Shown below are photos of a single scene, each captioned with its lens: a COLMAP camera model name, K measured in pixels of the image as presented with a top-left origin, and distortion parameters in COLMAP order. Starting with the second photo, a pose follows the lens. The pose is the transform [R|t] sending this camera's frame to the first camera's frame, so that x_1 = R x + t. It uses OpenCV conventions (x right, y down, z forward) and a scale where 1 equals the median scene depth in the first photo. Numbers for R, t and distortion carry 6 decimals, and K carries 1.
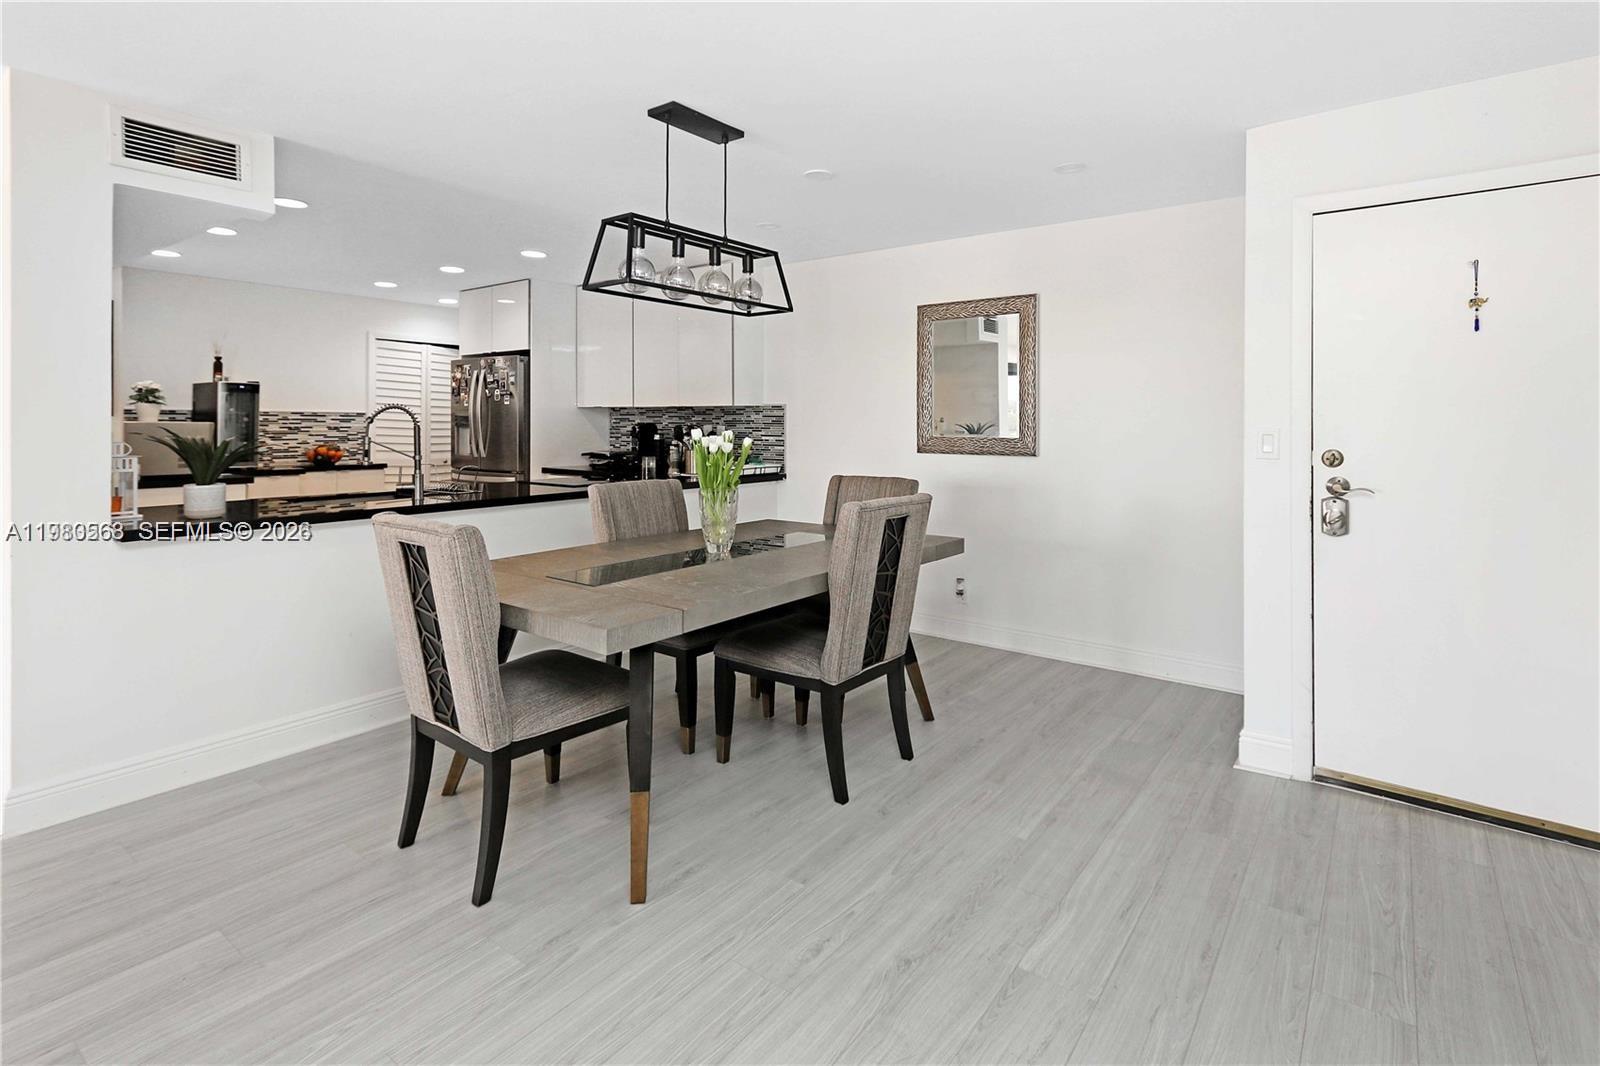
lens RADIAL K [[776.9, 0, 800.4], [0, 776.9, 455.9], [0, 0, 1]] dist [-0.010037, 0.000997]
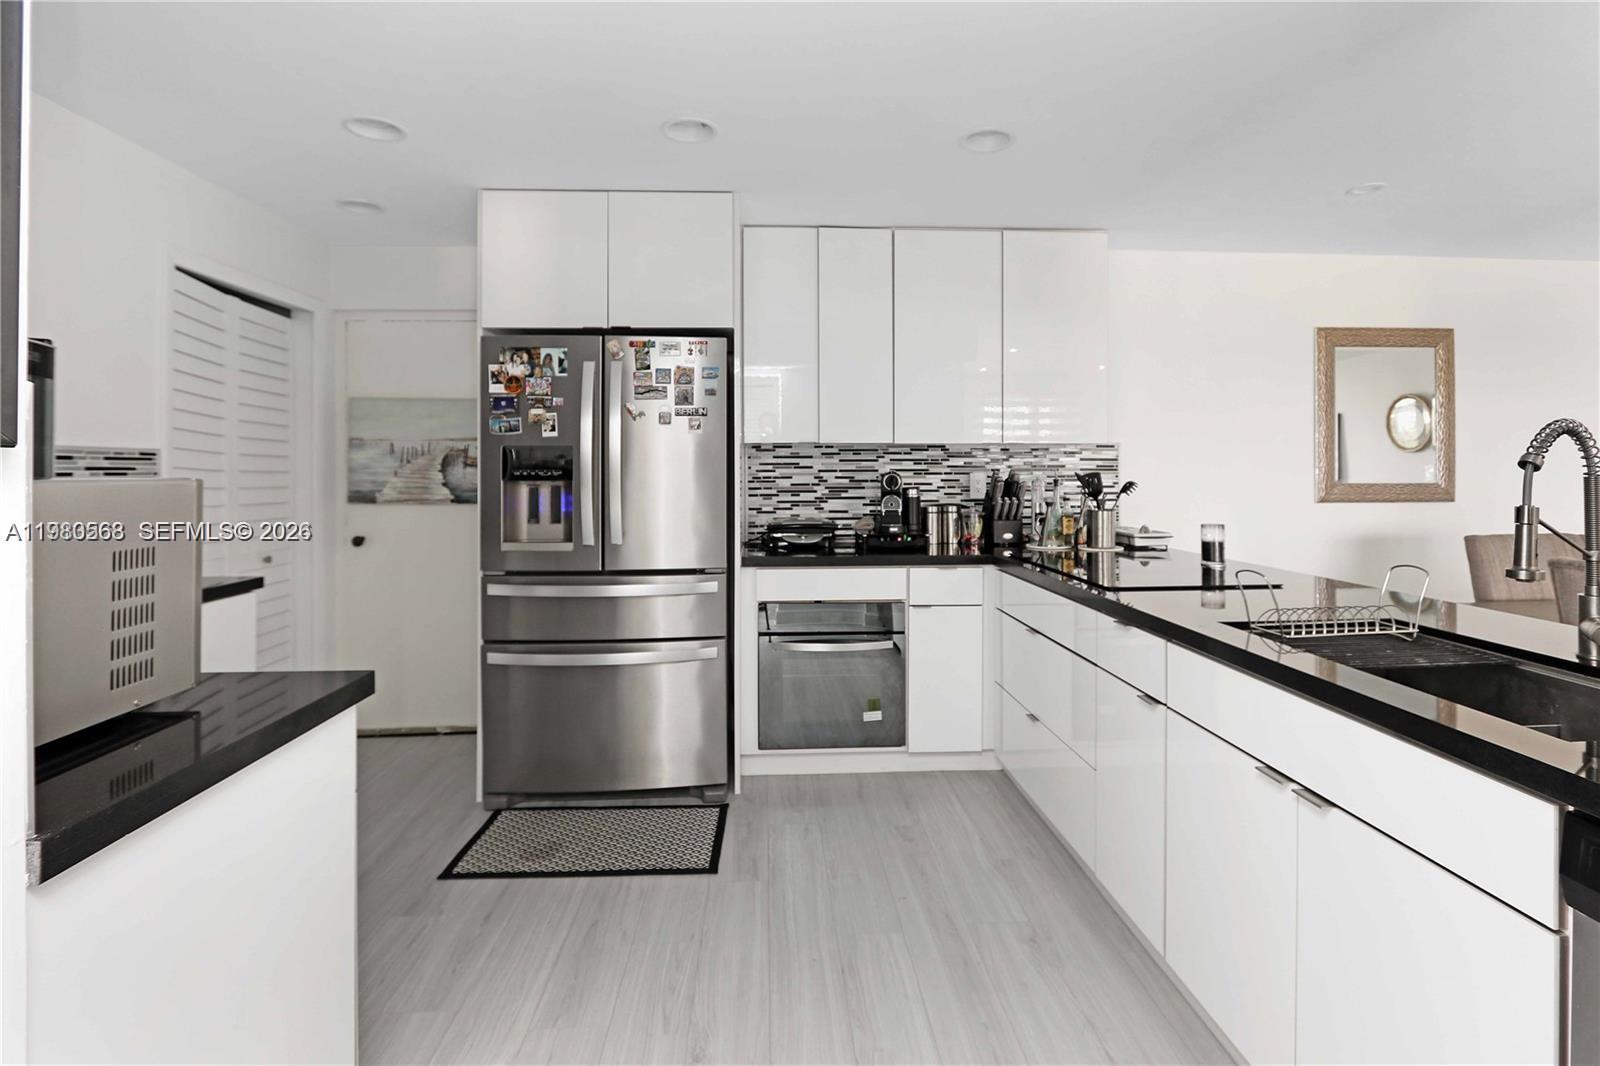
lens RADIAL K [[776.9, 0, 800.4], [0, 776.9, 455.9], [0, 0, 1]] dist [-0.010037, 0.000997]
pose [[0.762984, 0.004937, 0.646398, -0.619630], [0.035318, 0.998159, -0.049312, -0.024825], [-0.645452, 0.060454, 0.761405, 0.553831]]
